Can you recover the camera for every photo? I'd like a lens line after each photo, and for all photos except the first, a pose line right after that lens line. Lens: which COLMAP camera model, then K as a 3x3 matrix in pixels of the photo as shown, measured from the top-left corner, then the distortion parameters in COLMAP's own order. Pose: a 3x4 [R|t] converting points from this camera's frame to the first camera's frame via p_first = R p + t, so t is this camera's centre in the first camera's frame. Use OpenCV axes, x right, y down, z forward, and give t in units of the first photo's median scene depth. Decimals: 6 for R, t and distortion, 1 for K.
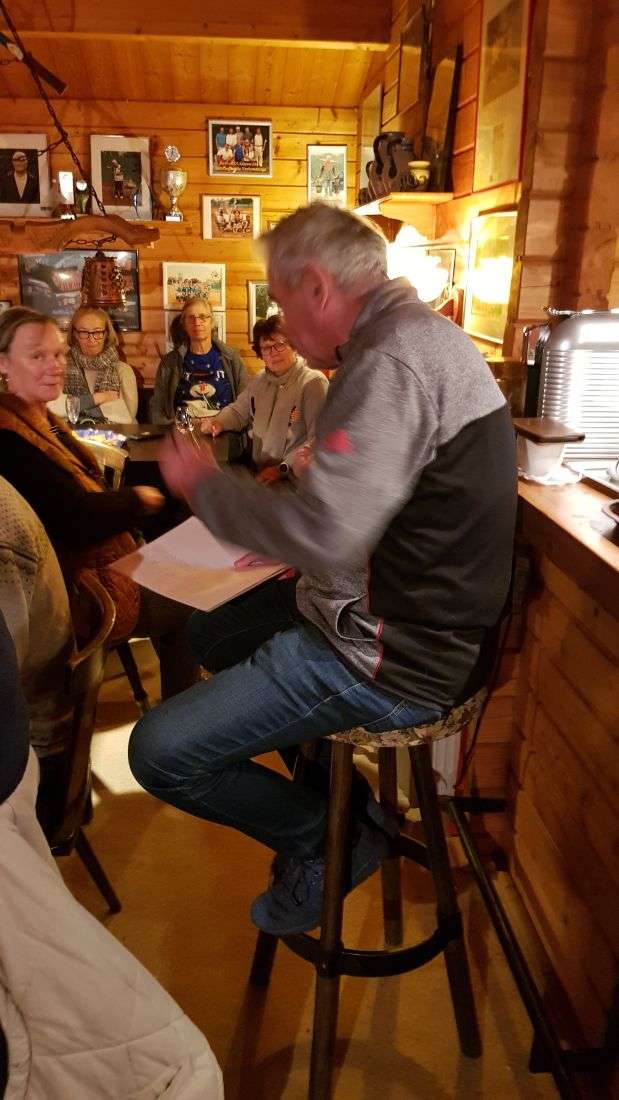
lens RADIAL K [[954.3, 0, 313.2], [0, 954.3, 552.1], [0, 0, 1]] dist [0.018026, -0.024646]
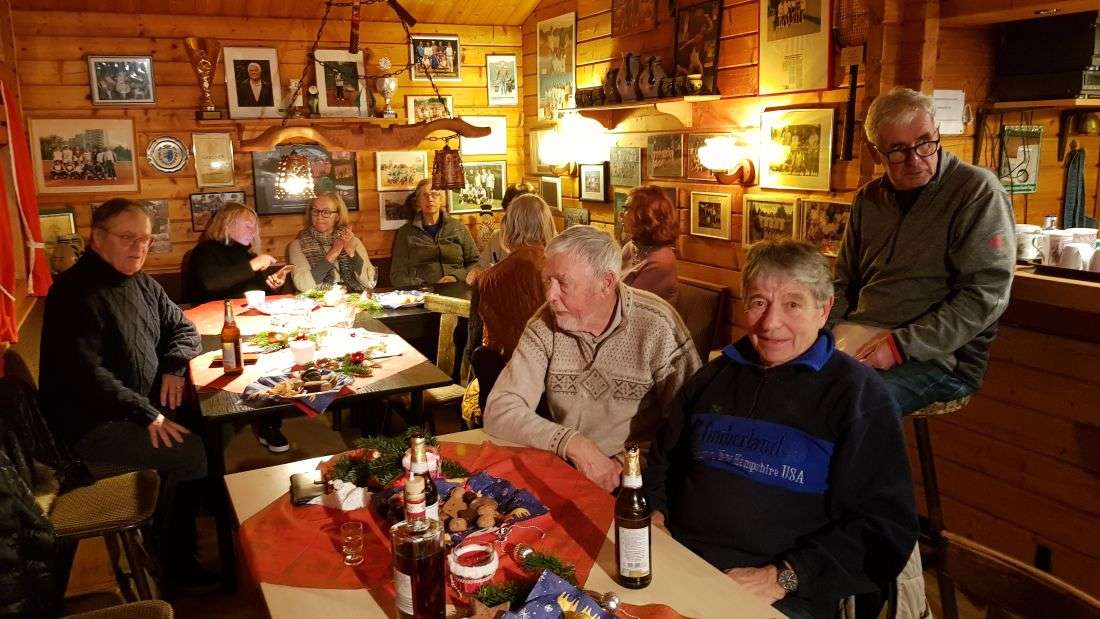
lens RADIAL K [[954.3, 0, 541.8], [0, 954.3, 309.1], [0, 0, 1]] dist [0.018026, -0.024646]
pose [[0.940343, -0.094705, 0.326782, -0.376858], [0.133381, 0.986207, -0.098002, 0.027552], [-0.312993, 0.135742, 0.940005, -0.135530]]
